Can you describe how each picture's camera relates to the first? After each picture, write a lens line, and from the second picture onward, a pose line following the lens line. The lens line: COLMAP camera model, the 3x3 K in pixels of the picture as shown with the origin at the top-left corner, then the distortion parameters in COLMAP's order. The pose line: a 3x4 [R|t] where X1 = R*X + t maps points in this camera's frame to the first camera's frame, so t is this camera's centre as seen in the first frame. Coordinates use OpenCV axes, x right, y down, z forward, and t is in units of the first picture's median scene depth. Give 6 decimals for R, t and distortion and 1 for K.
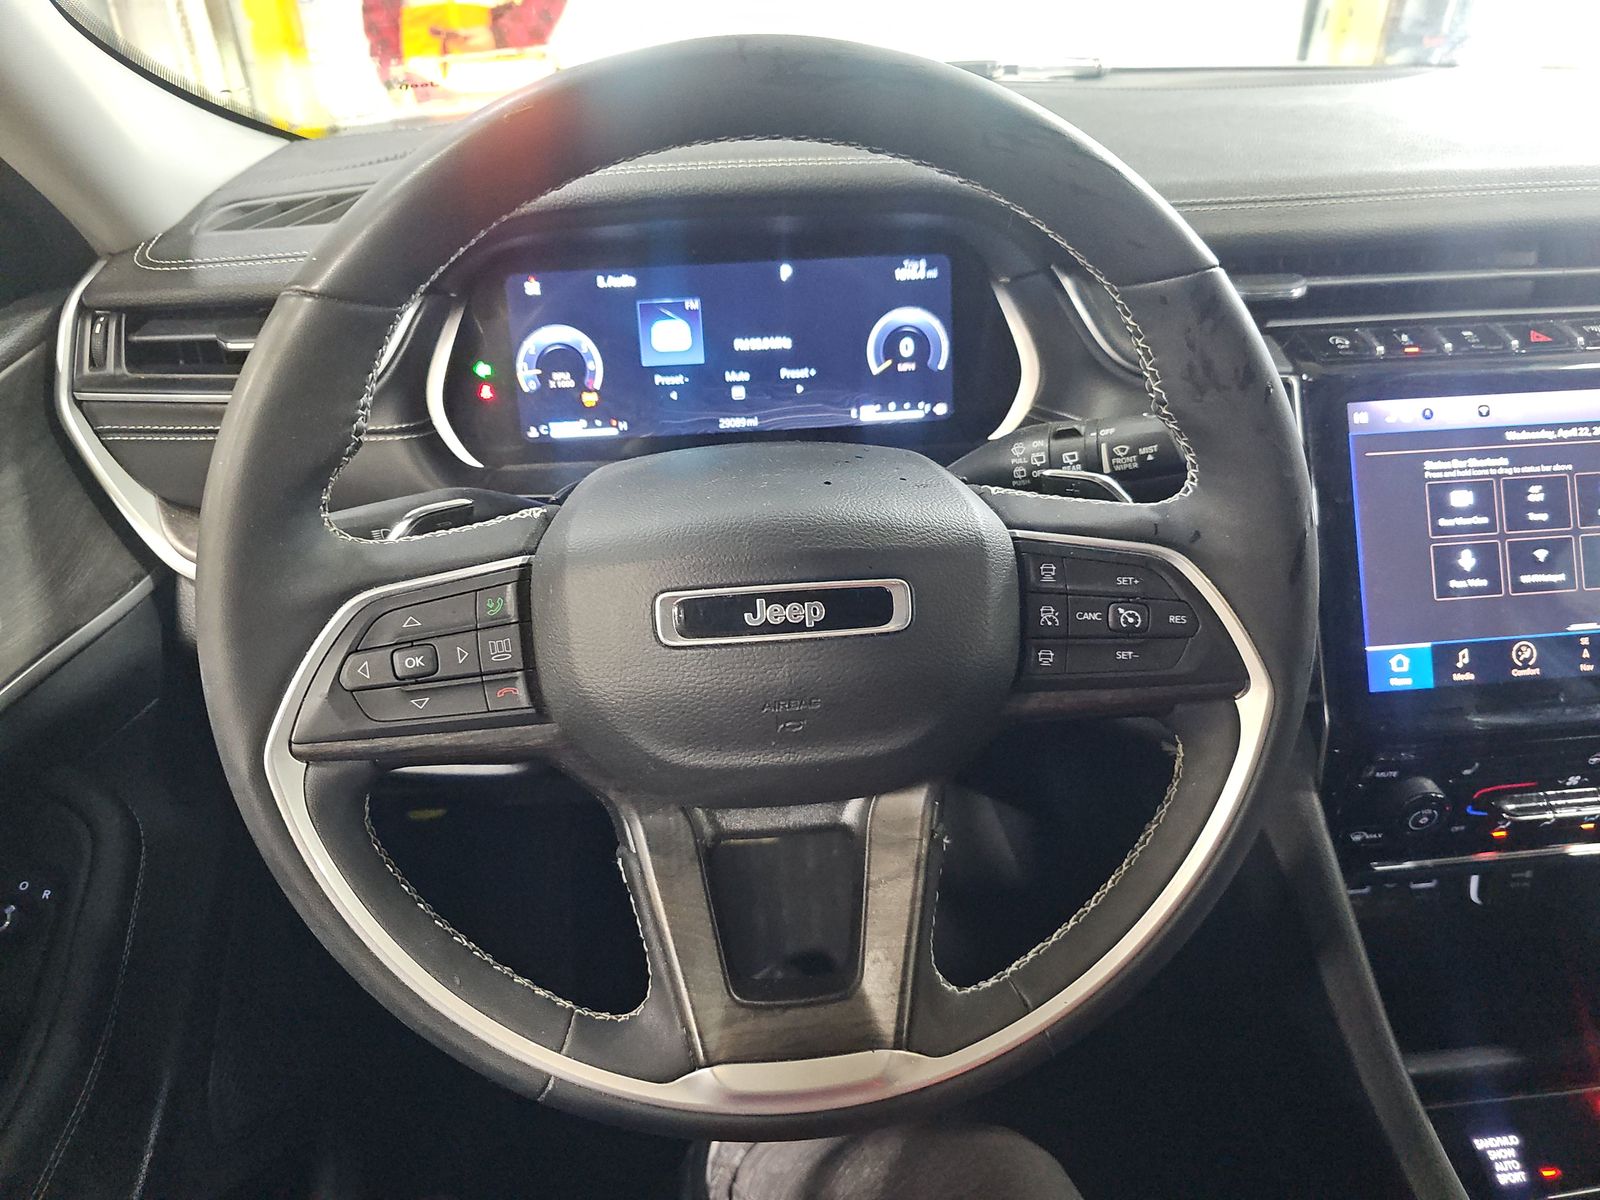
lens RADIAL K [[1084.8, 0, 800.0], [0, 1084.8, 600.0], [0, 0, 1]] dist [-0.001568, -0.003055]
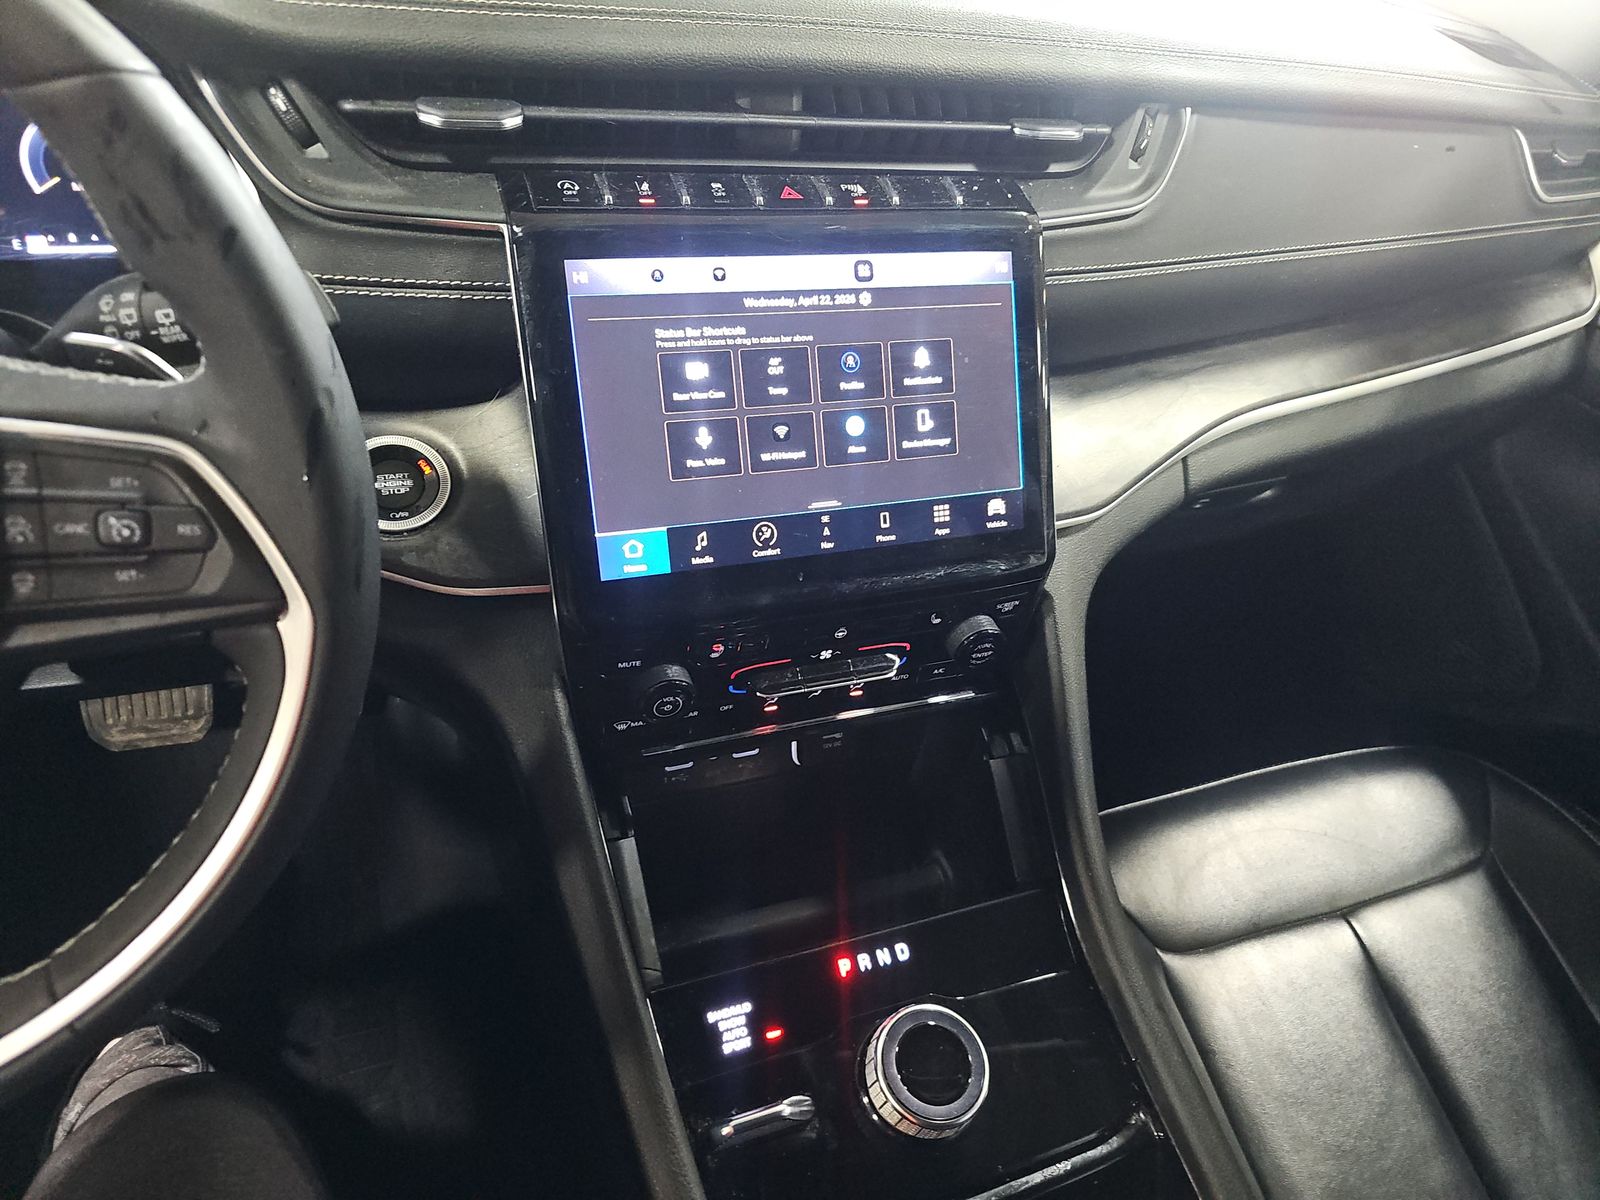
lens RADIAL K [[1061.0, 0, 800.0], [0, 1061.0, 600.0], [0, 0, 1]] dist [0.034914, -0.025207]
pose [[0.957455, -0.052793, 0.283713, 0.424521], [0.009522, 0.988369, 0.151780, -0.036448], [-0.288426, -0.142621, 0.946821, 0.076659]]
